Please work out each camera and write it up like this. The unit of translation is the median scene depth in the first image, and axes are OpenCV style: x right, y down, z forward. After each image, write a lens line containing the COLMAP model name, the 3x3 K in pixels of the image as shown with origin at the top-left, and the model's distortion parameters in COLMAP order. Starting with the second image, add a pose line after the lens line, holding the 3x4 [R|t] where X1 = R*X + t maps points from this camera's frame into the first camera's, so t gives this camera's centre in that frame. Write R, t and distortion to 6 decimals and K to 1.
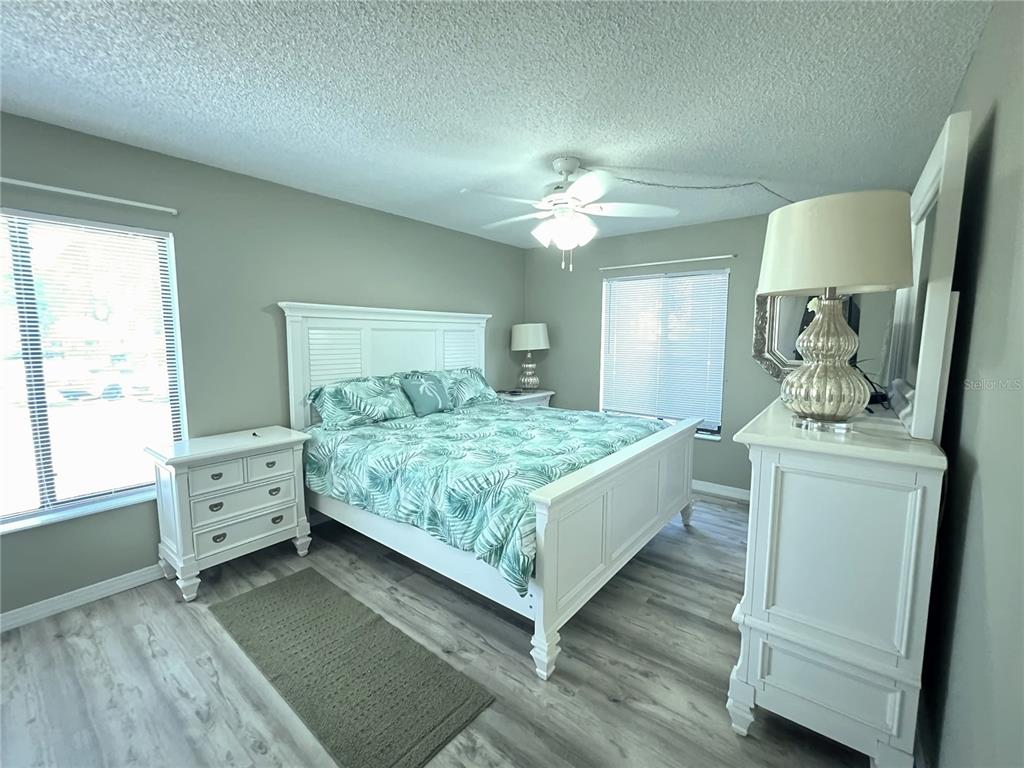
lens RADIAL K [[437.5, 0, 505.5], [0, 437.5, 382.6], [0, 0, 1]] dist [0.002326, 0.000101]
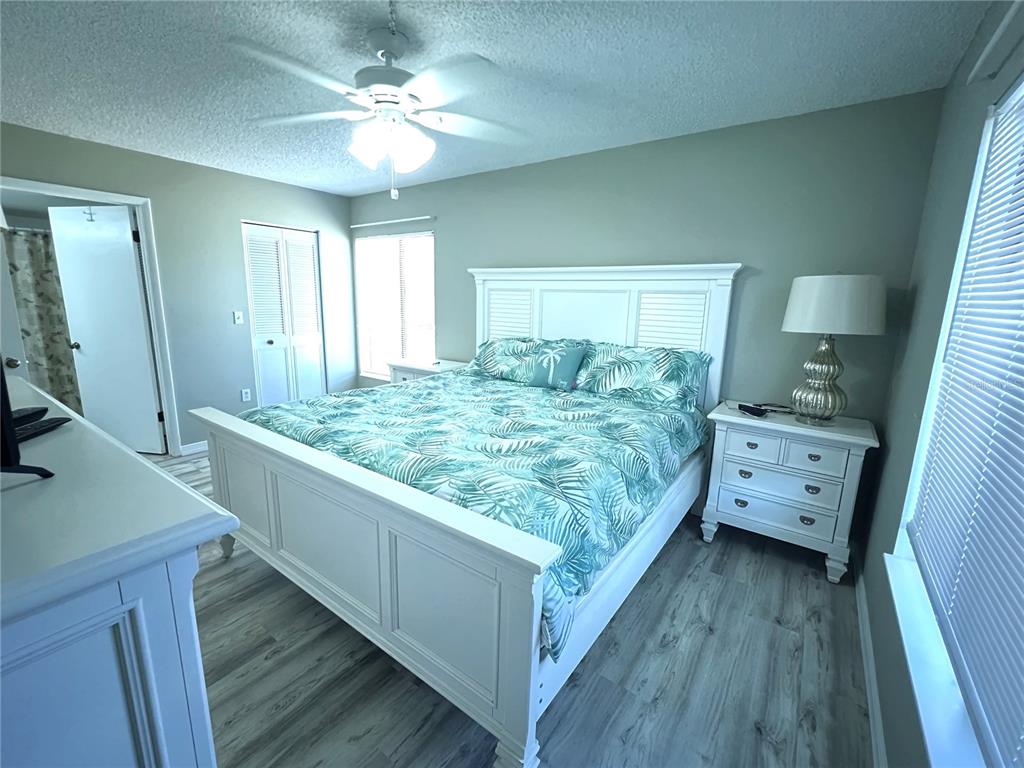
lens RADIAL K [[437.5, 0, 506.0], [0, 437.5, 380.4], [0, 0, 1]] dist [0.002326, 0.000101]
pose [[0.044213, 0.184055, -0.981921, 1.042474], [-0.130926, 0.975473, 0.176951, -0.134289], [0.990406, 0.120735, 0.067226, 1.348370]]
